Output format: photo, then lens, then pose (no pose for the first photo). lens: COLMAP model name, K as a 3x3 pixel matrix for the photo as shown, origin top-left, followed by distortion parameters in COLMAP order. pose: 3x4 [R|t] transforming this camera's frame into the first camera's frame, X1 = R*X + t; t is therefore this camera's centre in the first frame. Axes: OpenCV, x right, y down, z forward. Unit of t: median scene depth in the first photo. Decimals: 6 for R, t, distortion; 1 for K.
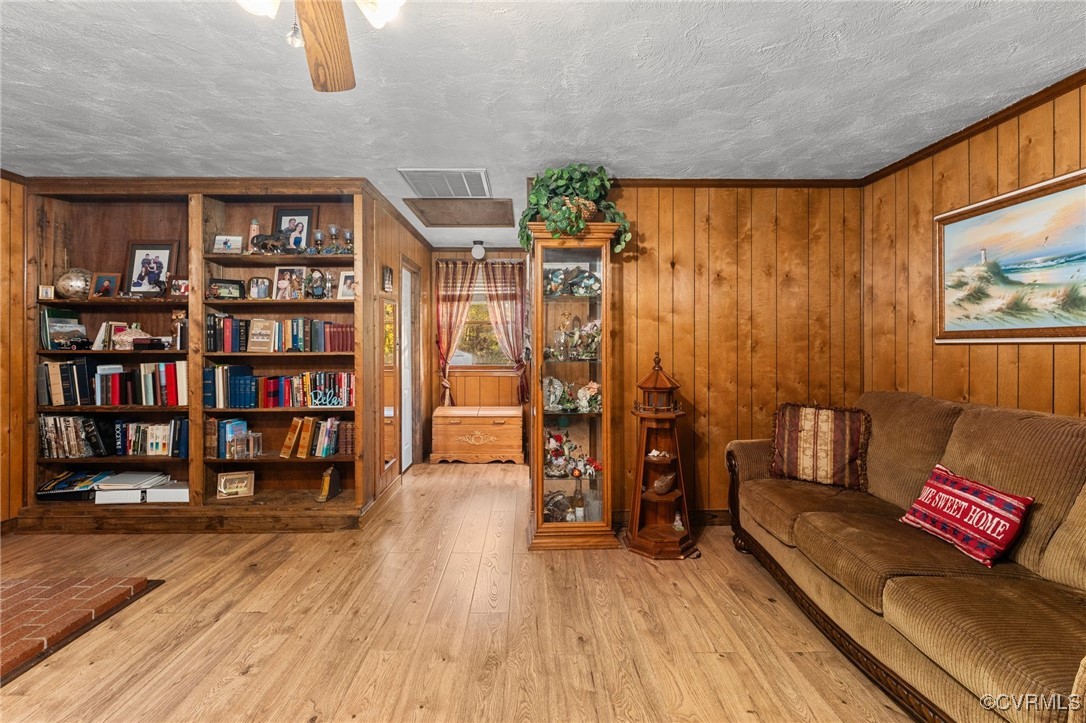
lens RADIAL K [[471.2, 0, 535.1], [0, 471.2, 343.1], [0, 0, 1]] dist [-0.002238, 0.000370]
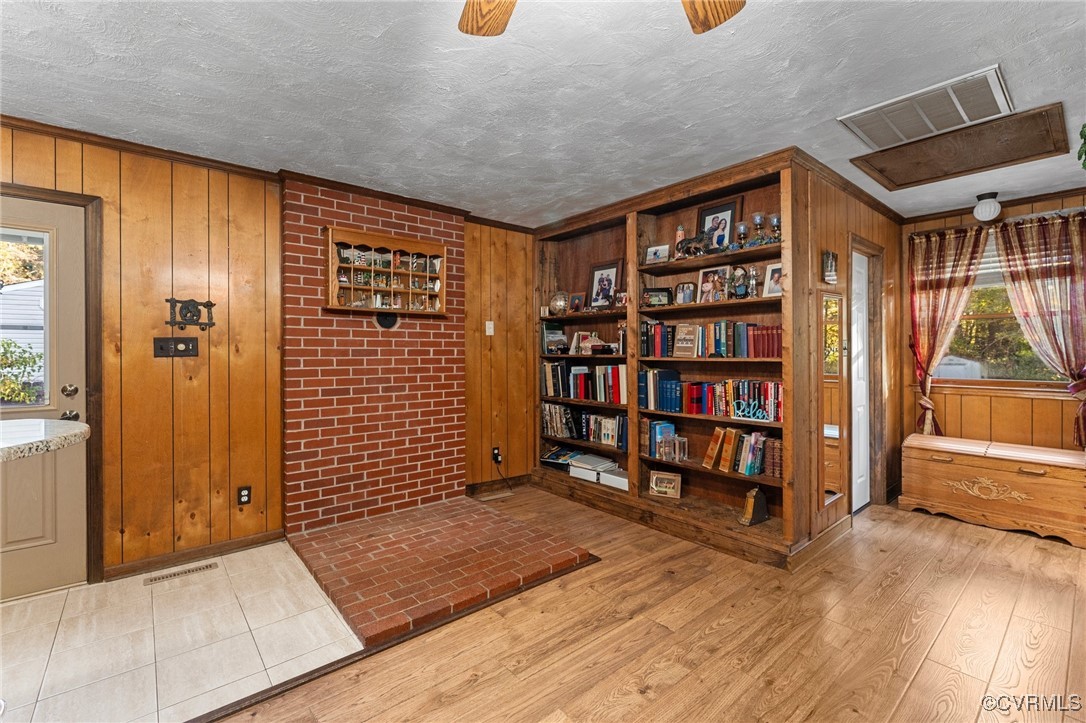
lens RADIAL K [[472.5, 0, 533.1], [0, 472.5, 352.5], [0, 0, 1]] dist [-0.003692, 0.000197]
pose [[0.626006, 0.001413, -0.779817, -0.004653], [0.005429, 0.999966, 0.006170, 0.000960], [0.779800, -0.008096, 0.625977, 0.125492]]
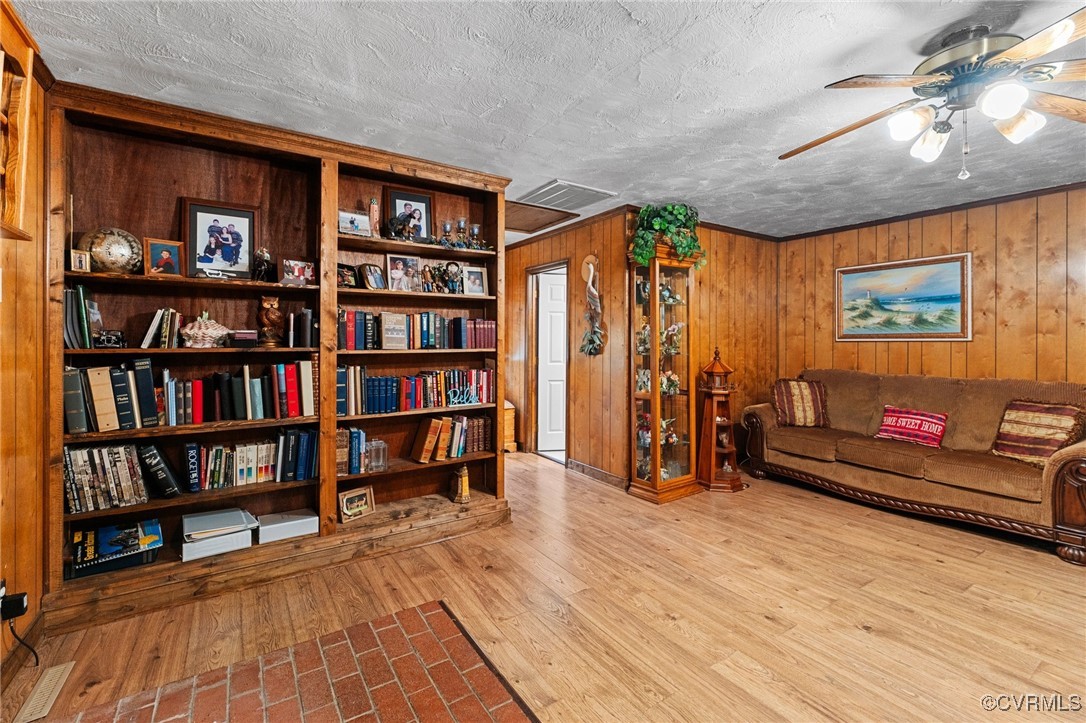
lens RADIAL K [[464.7, 0, 541.5], [0, 464.7, 341.0], [0, 0, 1]] dist [-0.001299, -0.000015]
pose [[0.844602, 0.001563, 0.535392, -0.834263], [-0.003639, 0.999989, 0.002821, -0.000589], [-0.535382, -0.004331, 0.844599, 0.105038]]
